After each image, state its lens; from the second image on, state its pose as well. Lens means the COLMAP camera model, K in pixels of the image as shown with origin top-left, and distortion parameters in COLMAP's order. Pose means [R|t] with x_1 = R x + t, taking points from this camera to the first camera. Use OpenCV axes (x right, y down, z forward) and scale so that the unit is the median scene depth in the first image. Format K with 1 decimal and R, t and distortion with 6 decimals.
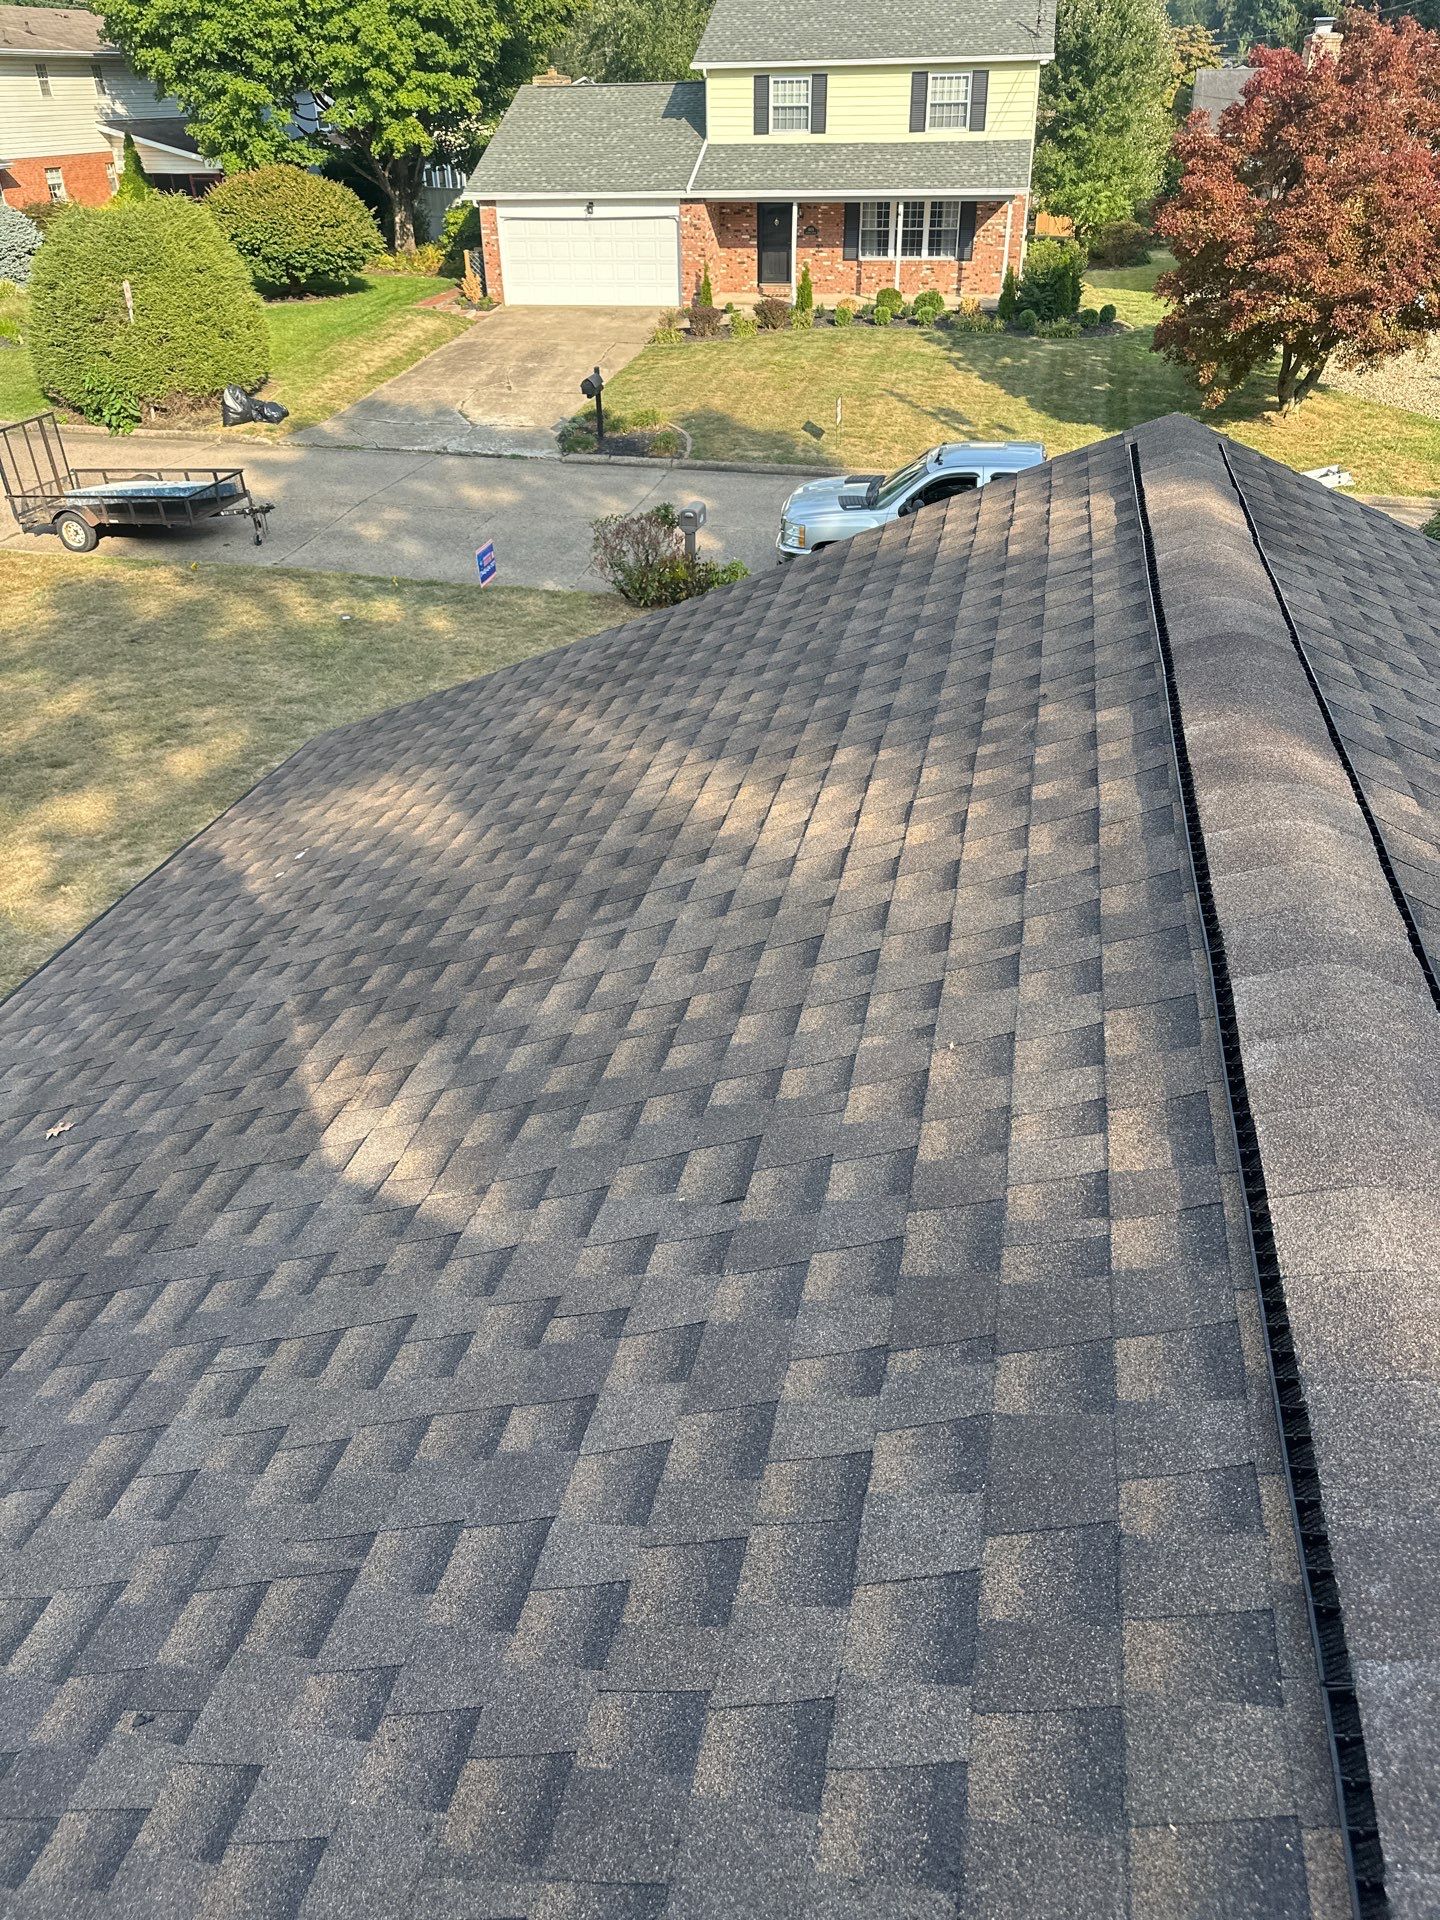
lens RADIAL K [[1364.8, 0, 720.0], [0, 1364.8, 960.0], [0, 0, 1]] dist [-0.034574, 0.006045]
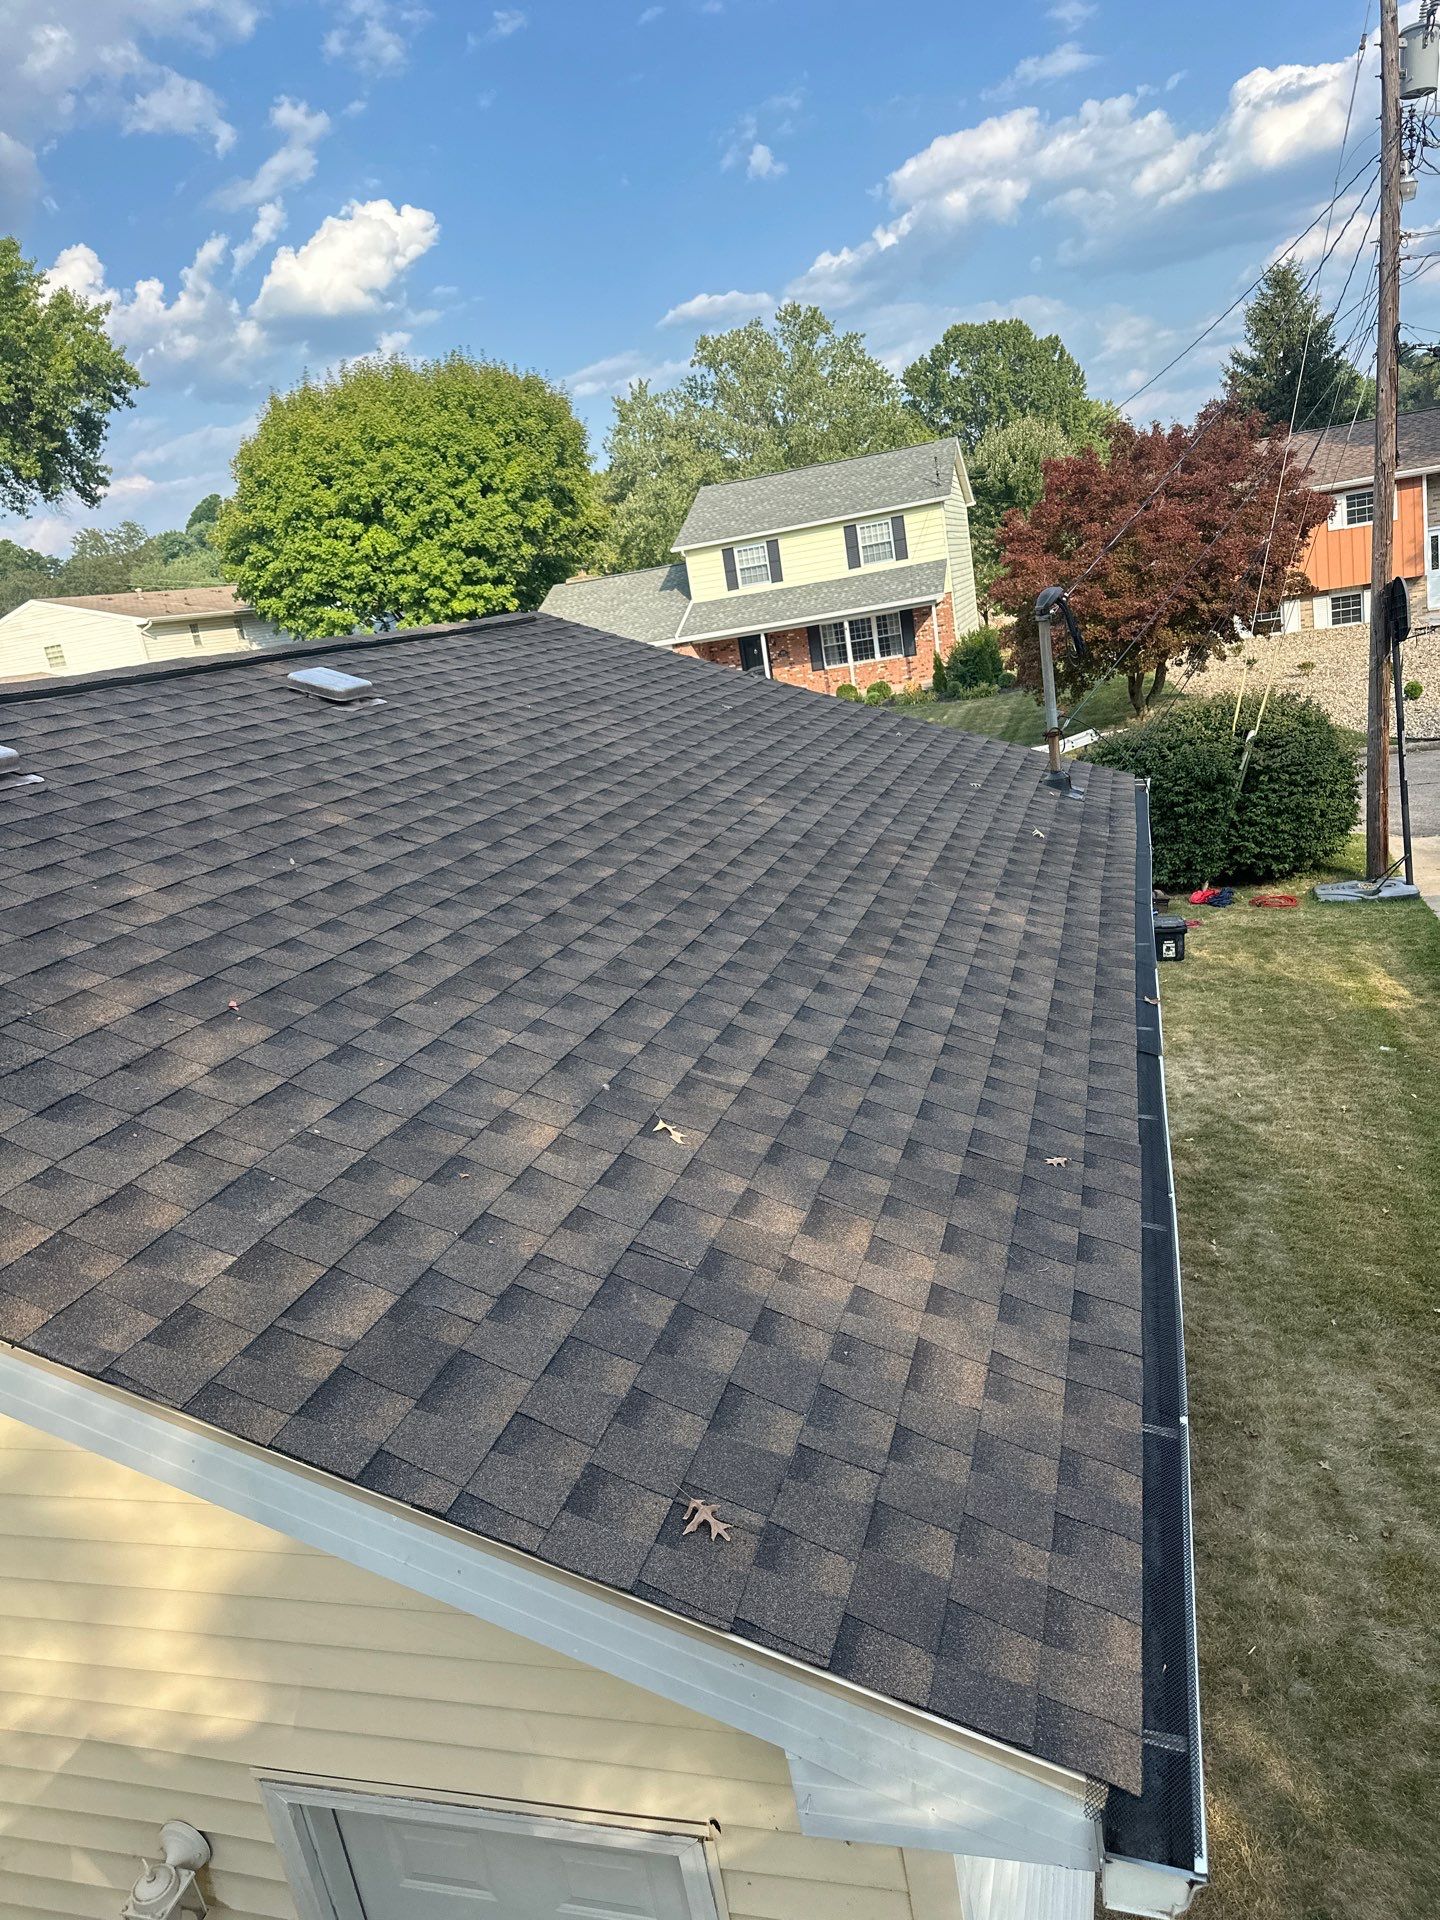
lens RADIAL K [[1385.0, 0, 720.0], [0, 1385.0, 960.0], [0, 0, 1]] dist [0.047169, -0.060438]
pose [[0.986518, -0.122955, -0.107997, 0.117408], [0.083726, 0.946229, -0.312475, 0.119518], [0.140610, 0.299220, 0.943767, -0.122714]]
